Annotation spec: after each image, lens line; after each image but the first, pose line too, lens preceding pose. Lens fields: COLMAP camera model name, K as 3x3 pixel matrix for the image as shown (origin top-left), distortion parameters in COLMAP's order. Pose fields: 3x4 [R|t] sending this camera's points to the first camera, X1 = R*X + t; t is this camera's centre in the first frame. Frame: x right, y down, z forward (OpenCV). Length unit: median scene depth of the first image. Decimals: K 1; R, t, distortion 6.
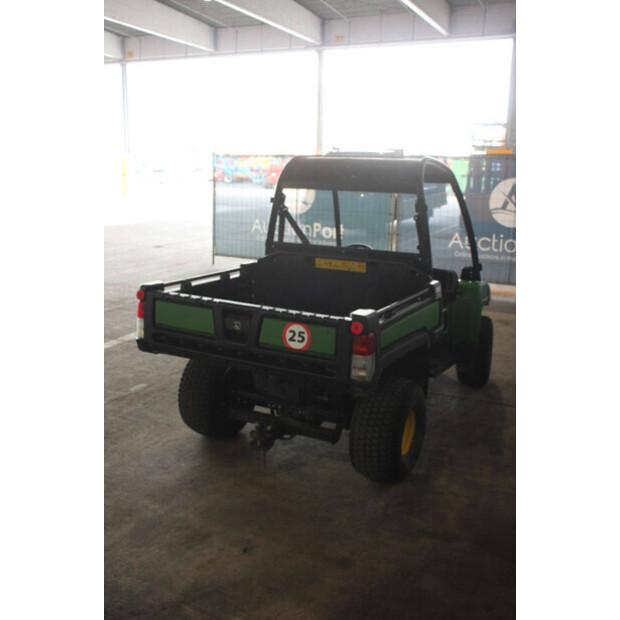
lens RADIAL K [[649.7, 0, 310.0], [0, 649.7, 310.0], [0, 0, 1]] dist [-0.118283, 0.251034]
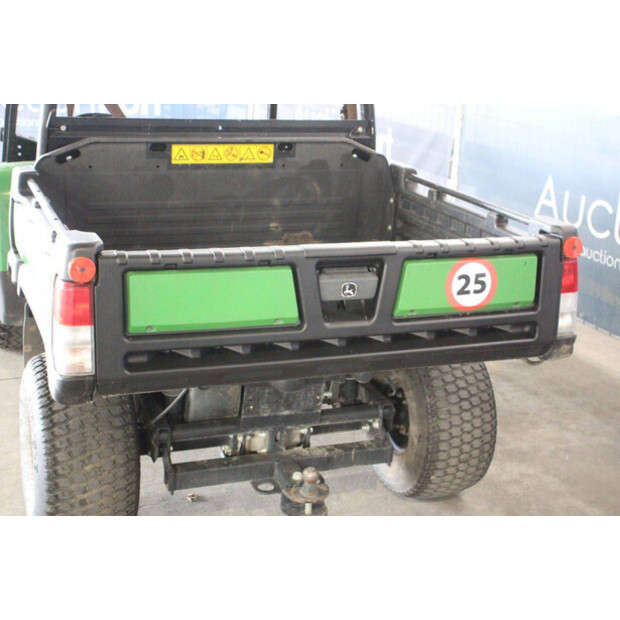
lens RADIAL K [[966.7, 0, 310.0], [0, 966.7, 310.0], [0, 0, 1]] dist [0.116659, 0.012583]
pose [[0.654524, -0.216114, 0.724495, -0.528396], [0.134791, 0.976278, 0.169446, -0.071013], [-0.743928, -0.013251, 0.668128, 0.414682]]
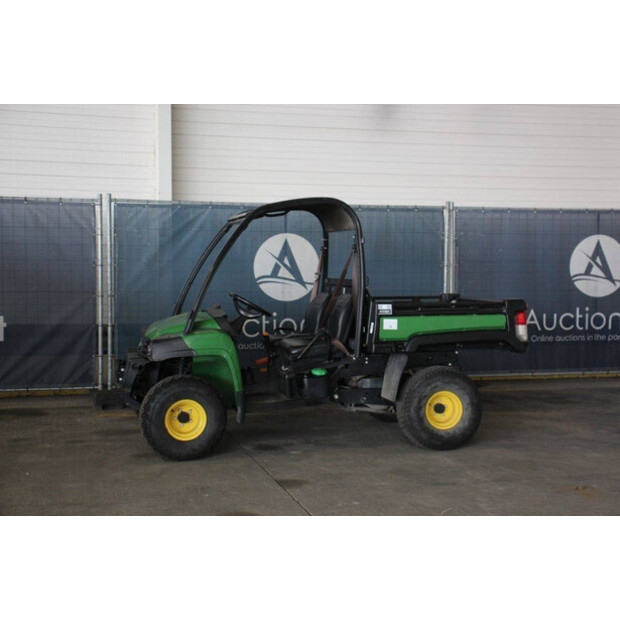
lens RADIAL K [[966.7, 0, 310.0], [0, 966.7, 310.0], [0, 0, 1]] dist [0.116659, 0.012583]
pose [[-0.663911, -0.057801, 0.745575, -1.245695], [0.150655, 0.966228, 0.209061, -0.427043], [-0.732479, 0.251123, -0.632781, 2.217769]]
